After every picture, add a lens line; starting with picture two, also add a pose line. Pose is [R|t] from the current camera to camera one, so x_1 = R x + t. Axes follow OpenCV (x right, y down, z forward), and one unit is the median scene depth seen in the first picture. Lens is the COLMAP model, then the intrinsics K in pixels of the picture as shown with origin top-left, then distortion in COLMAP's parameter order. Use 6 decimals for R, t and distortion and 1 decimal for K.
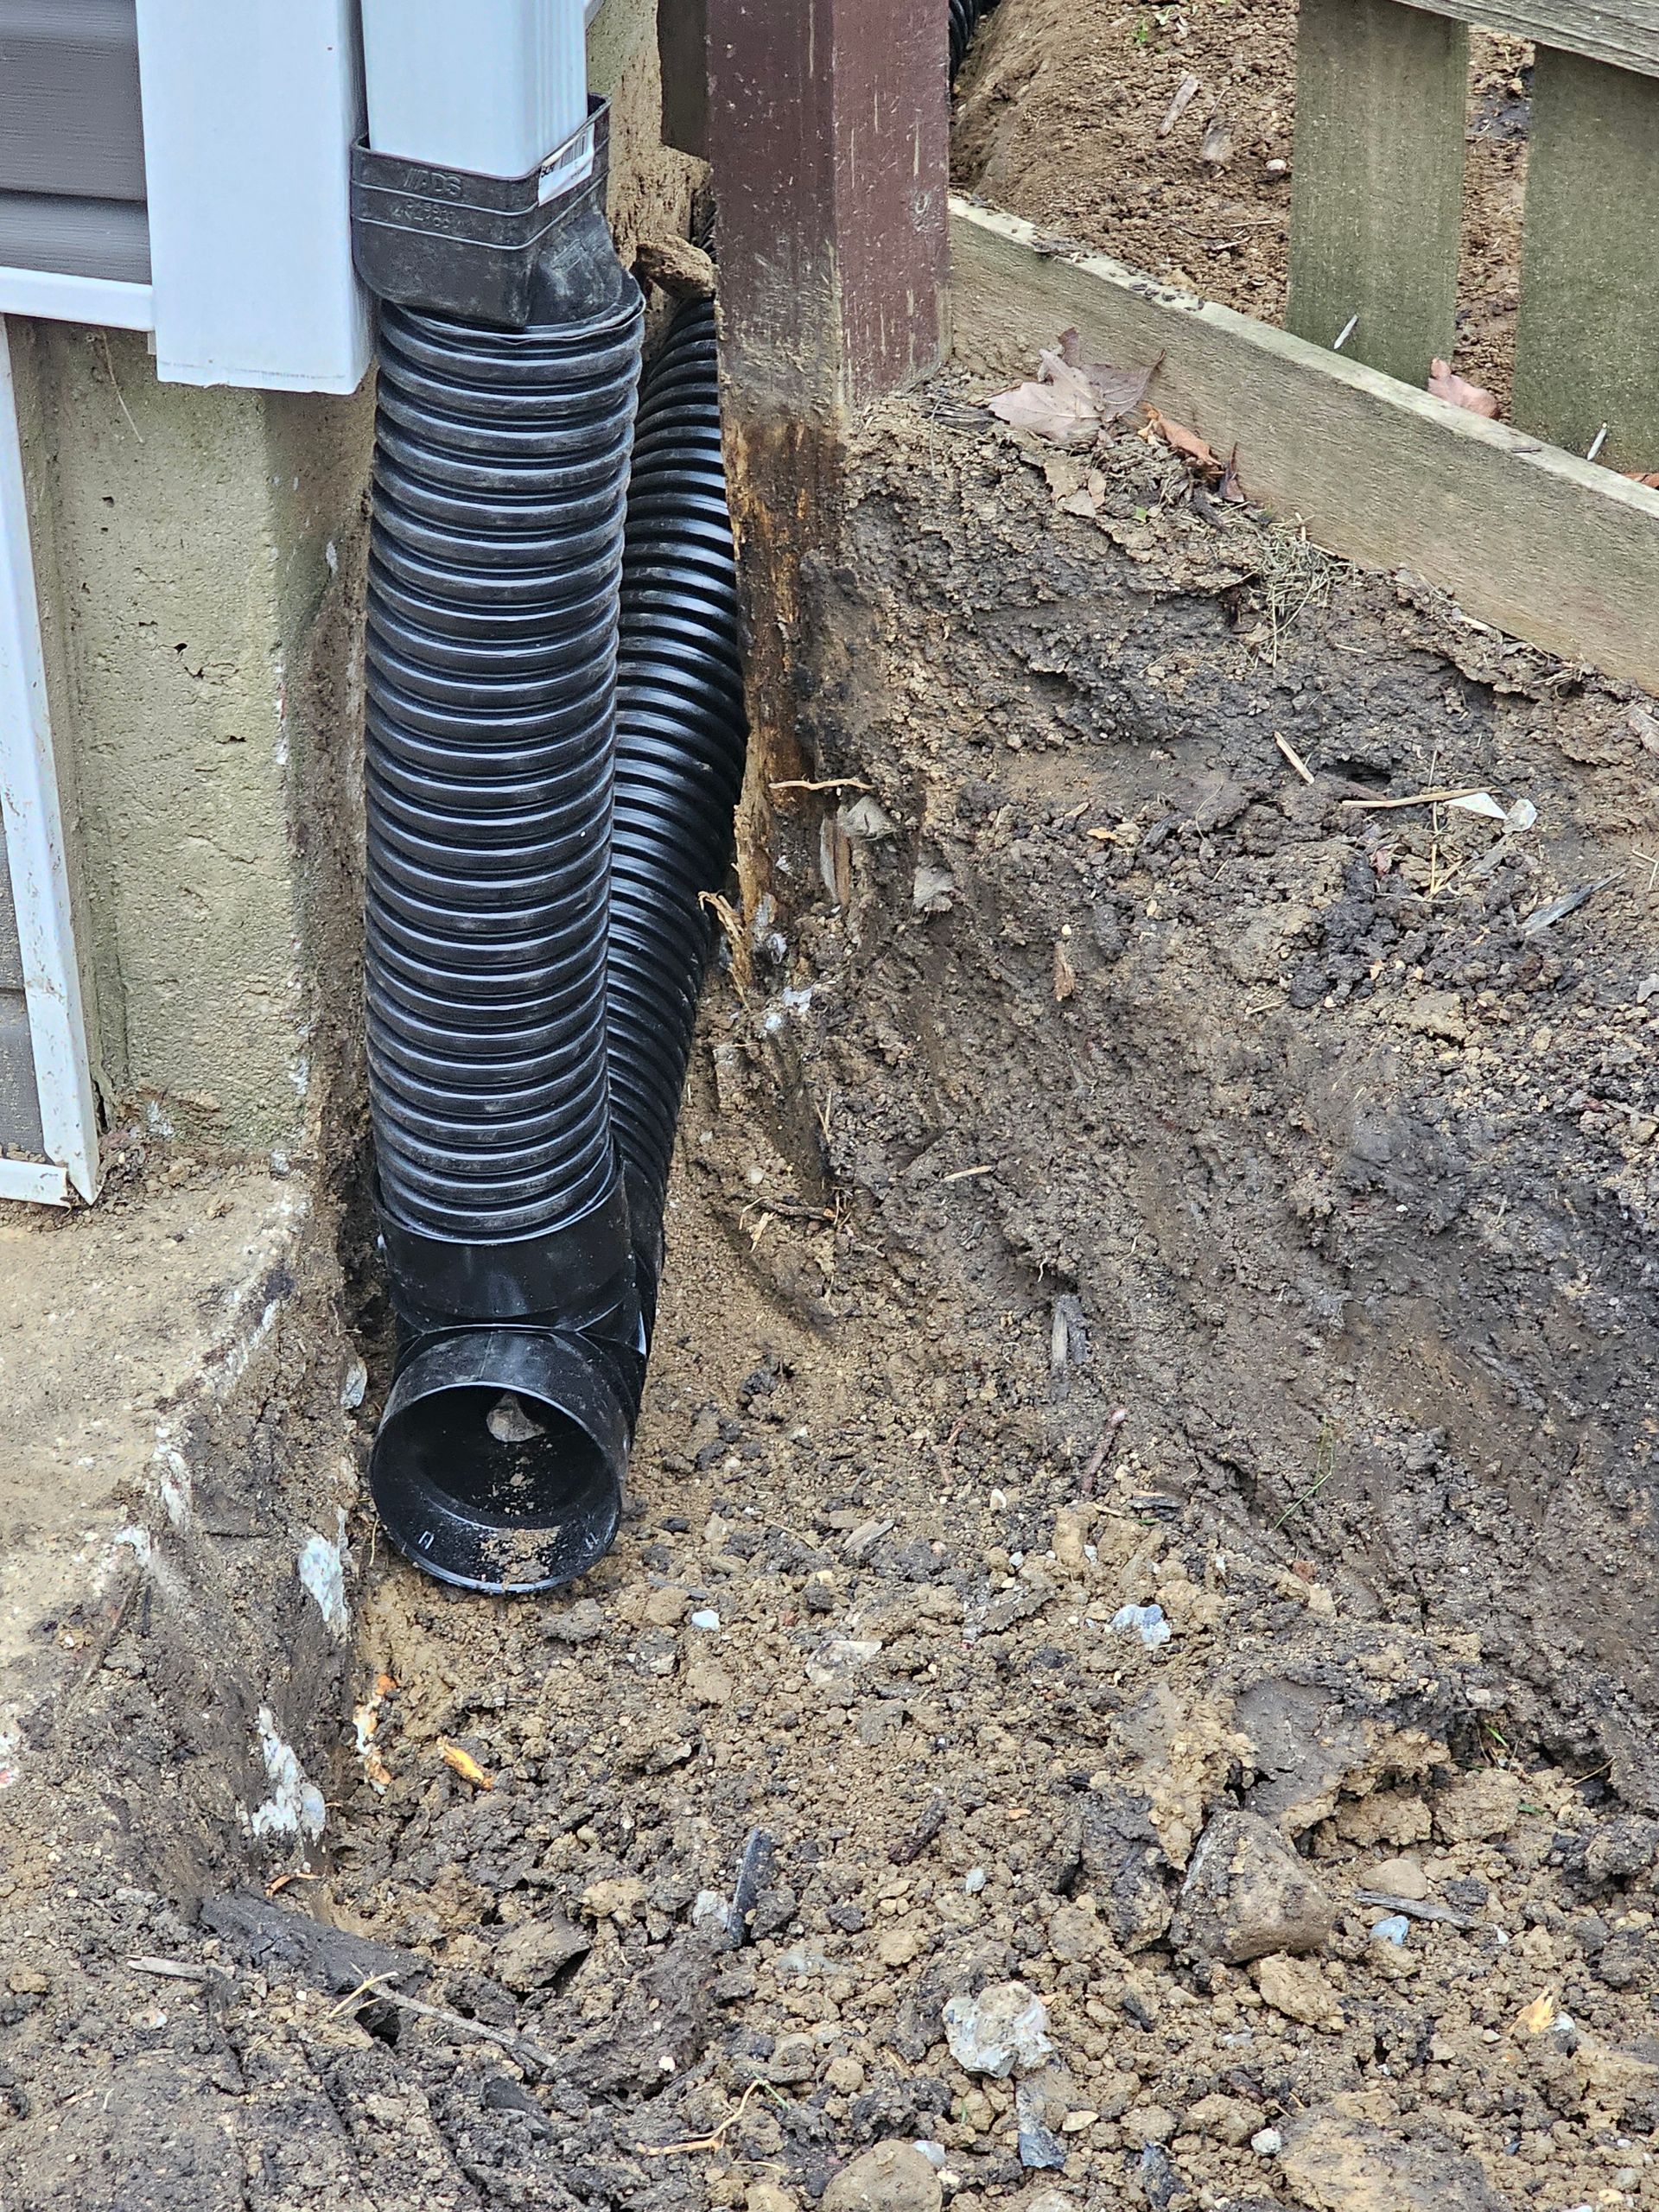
lens RADIAL K [[4851.1, 0, 832.0], [0, 4851.1, 1018.9], [0, 0, 1]] dist [-1.090374, 21.142210]
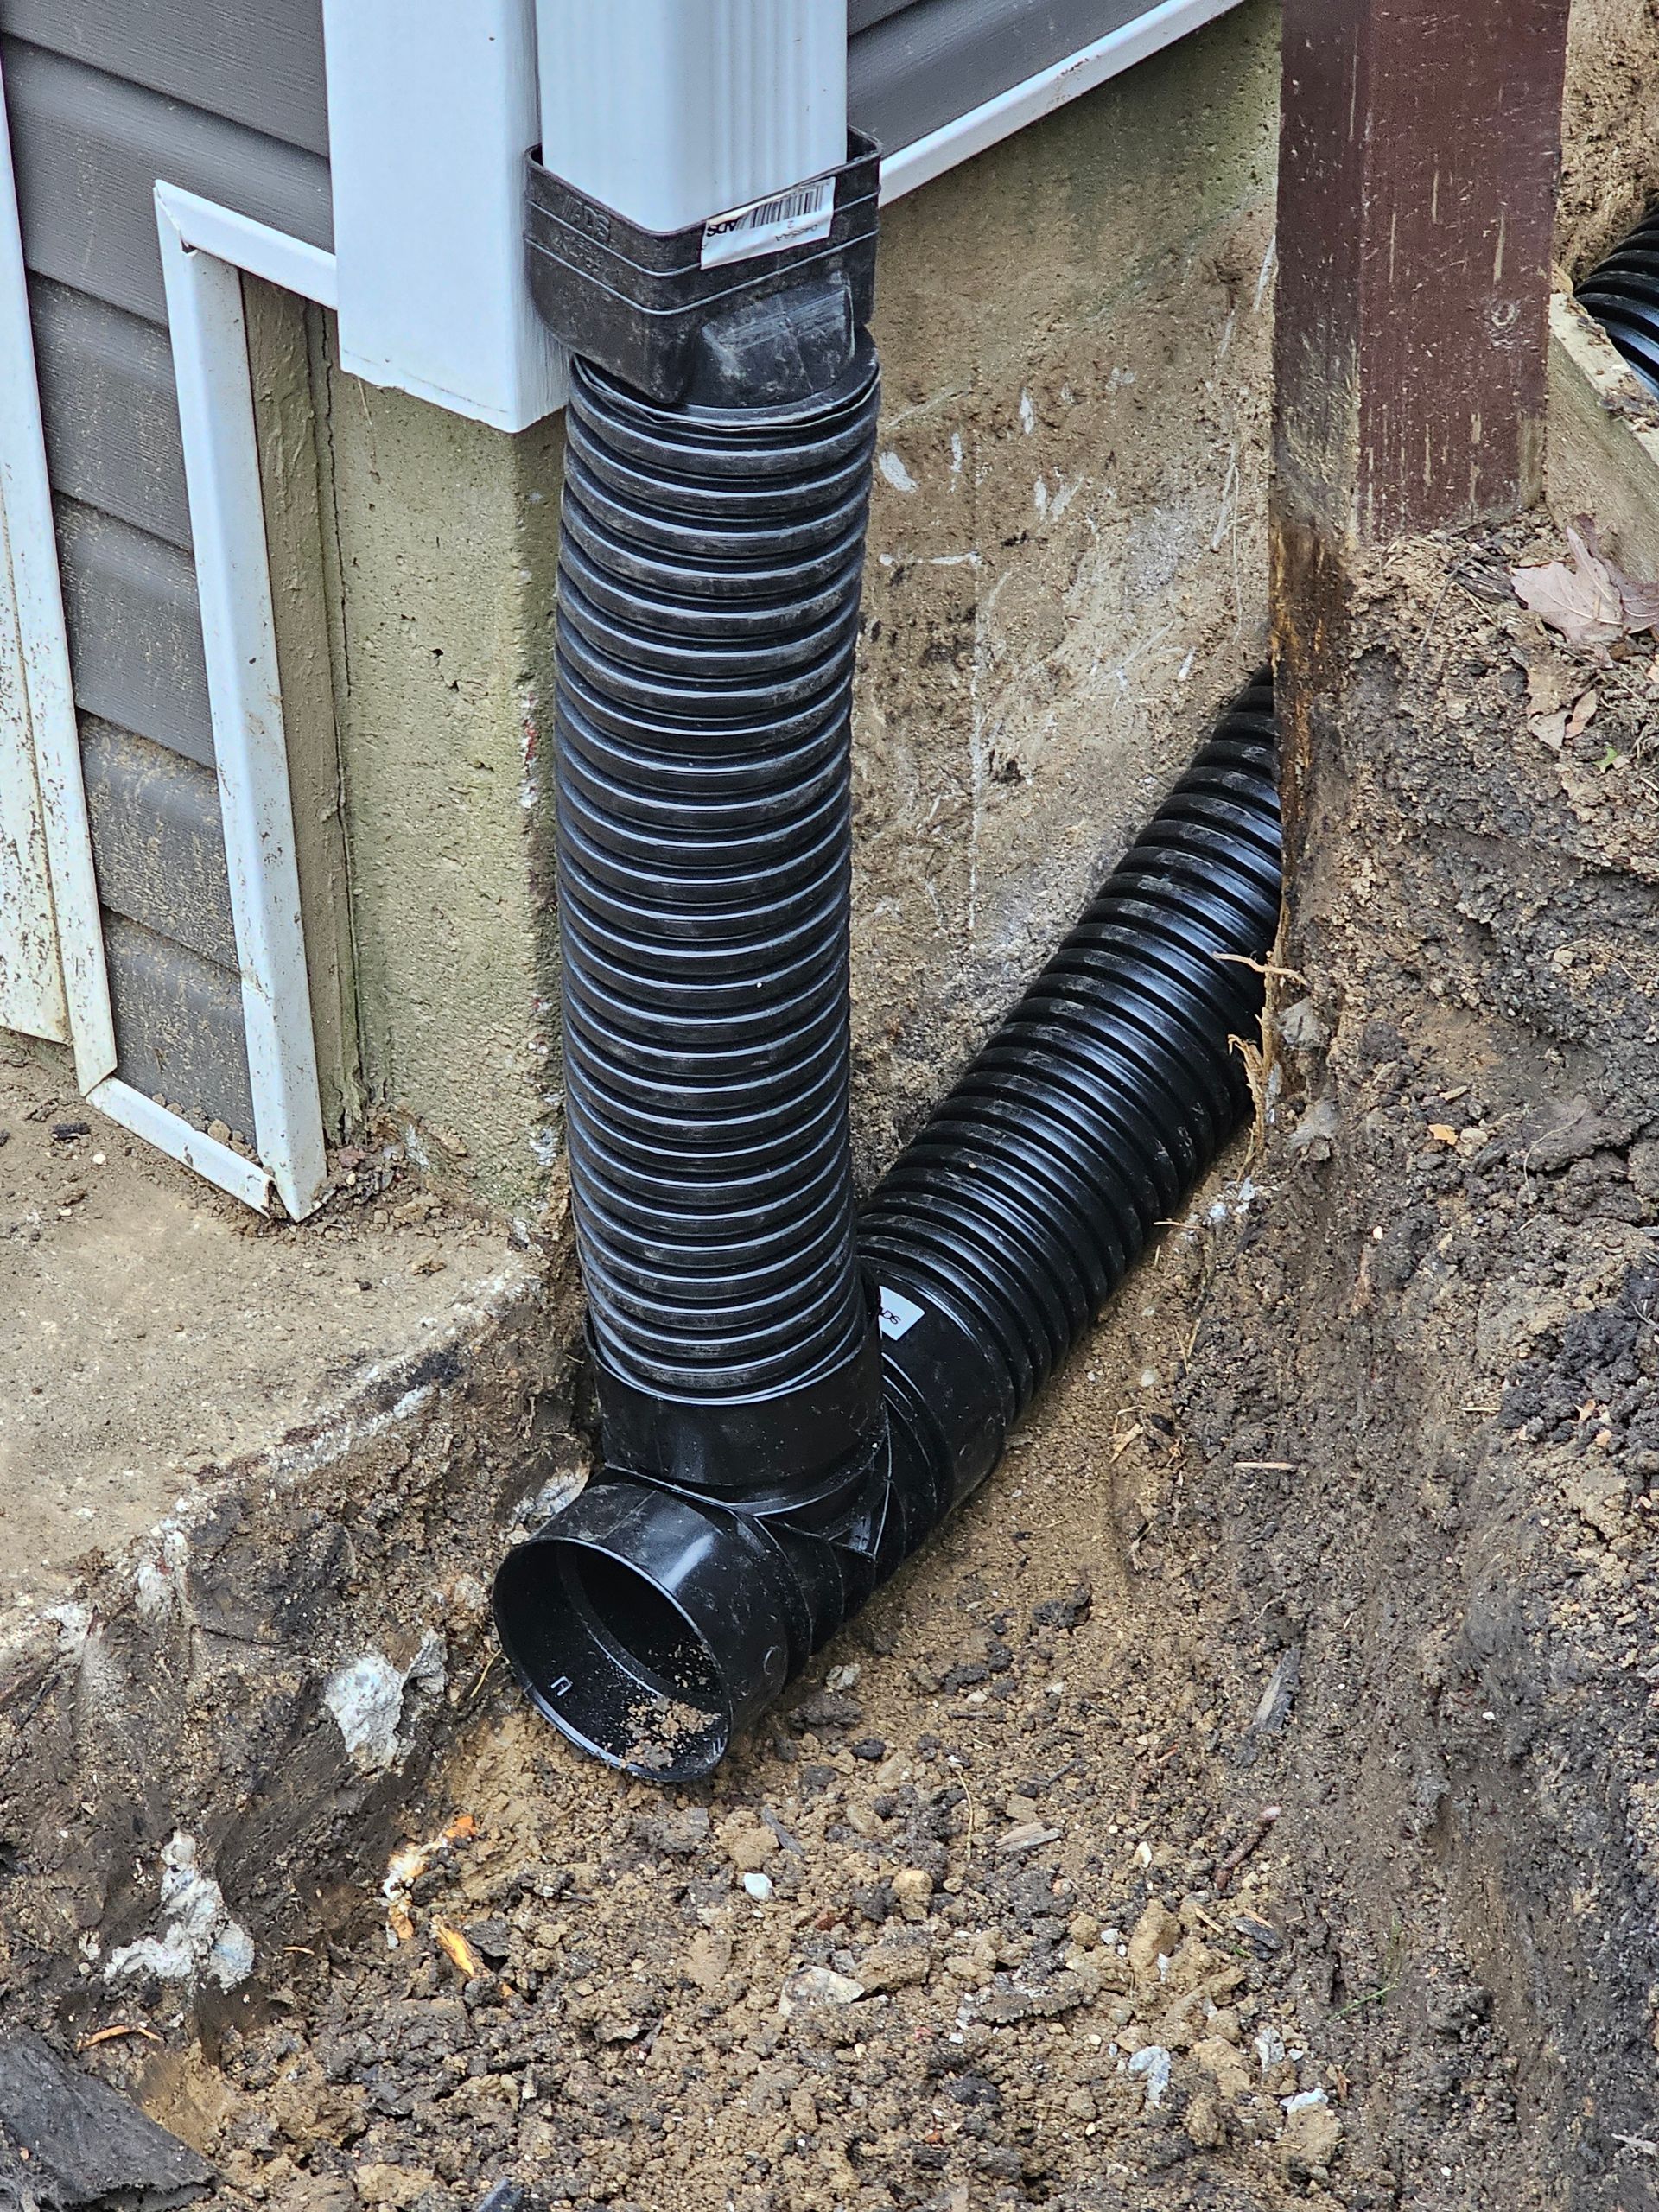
lens RADIAL K [[4930.7, 0, 829.5], [0, 4930.7, 1106.0], [0, 0, 1]] dist [-0.664257, 10.355016]
pose [[0.884159, 0.270917, -0.380613, 0.280447], [-0.237269, 0.962198, 0.133711, -0.129931], [0.402450, -0.027914, 0.915016, 0.200061]]
